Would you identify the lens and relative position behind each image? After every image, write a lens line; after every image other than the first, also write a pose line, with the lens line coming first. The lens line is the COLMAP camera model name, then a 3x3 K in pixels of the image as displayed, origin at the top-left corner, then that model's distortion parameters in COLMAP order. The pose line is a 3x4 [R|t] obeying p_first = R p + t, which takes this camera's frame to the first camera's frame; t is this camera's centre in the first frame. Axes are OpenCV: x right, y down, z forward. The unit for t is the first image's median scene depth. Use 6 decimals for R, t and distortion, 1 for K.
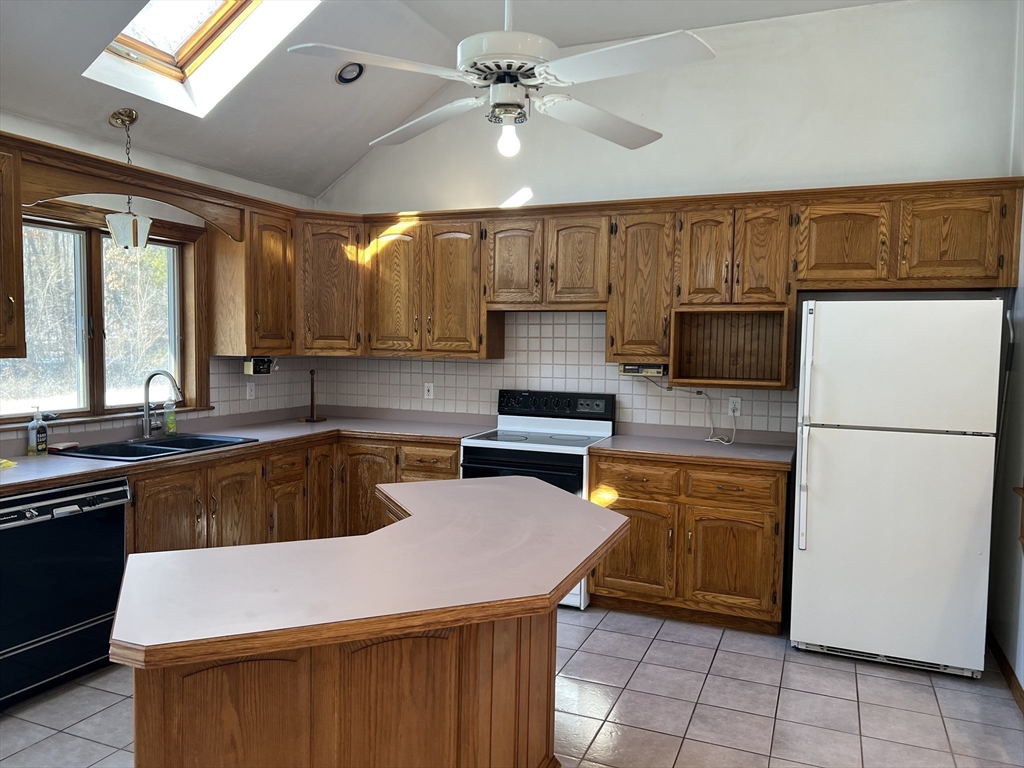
lens RADIAL K [[769.8, 0, 507.7], [0, 769.8, 385.9], [0, 0, 1]] dist [0.075577, -0.078824]
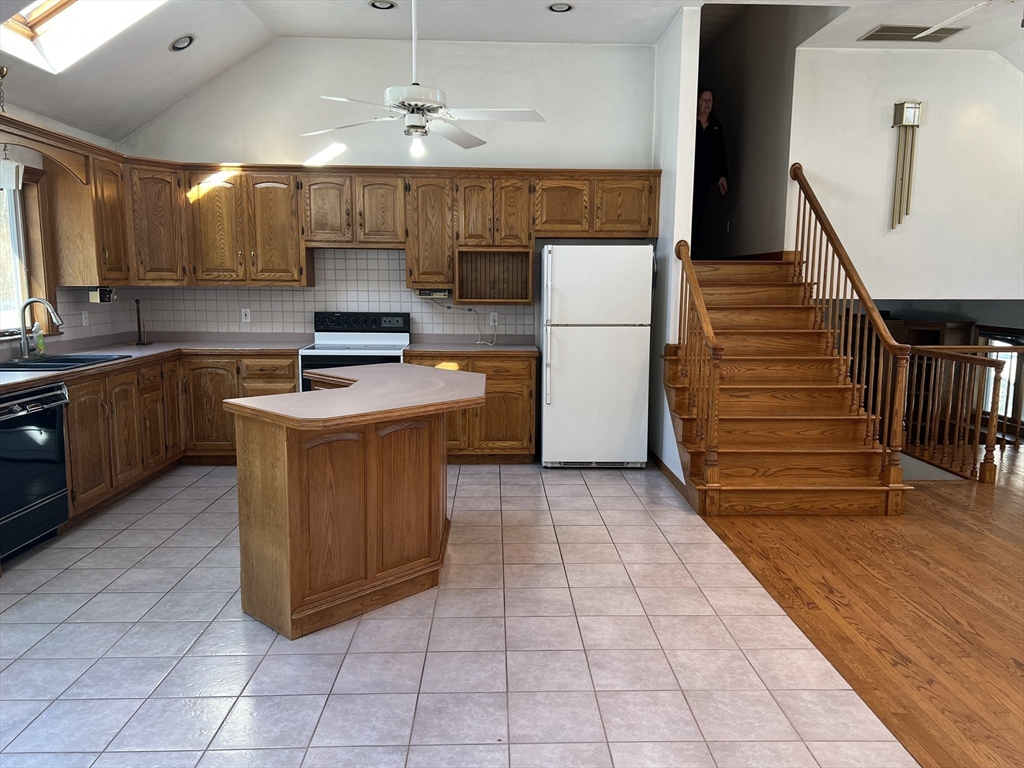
lens RADIAL K [[769.8, 0, 520.1], [0, 769.8, 387.1], [0, 0, 1]] dist [0.075577, -0.078824]
pose [[0.908482, -0.066712, 0.412565, -0.278649], [0.032751, 0.995506, 0.088856, 0.030391], [-0.416639, -0.067212, 0.906584, -0.343907]]
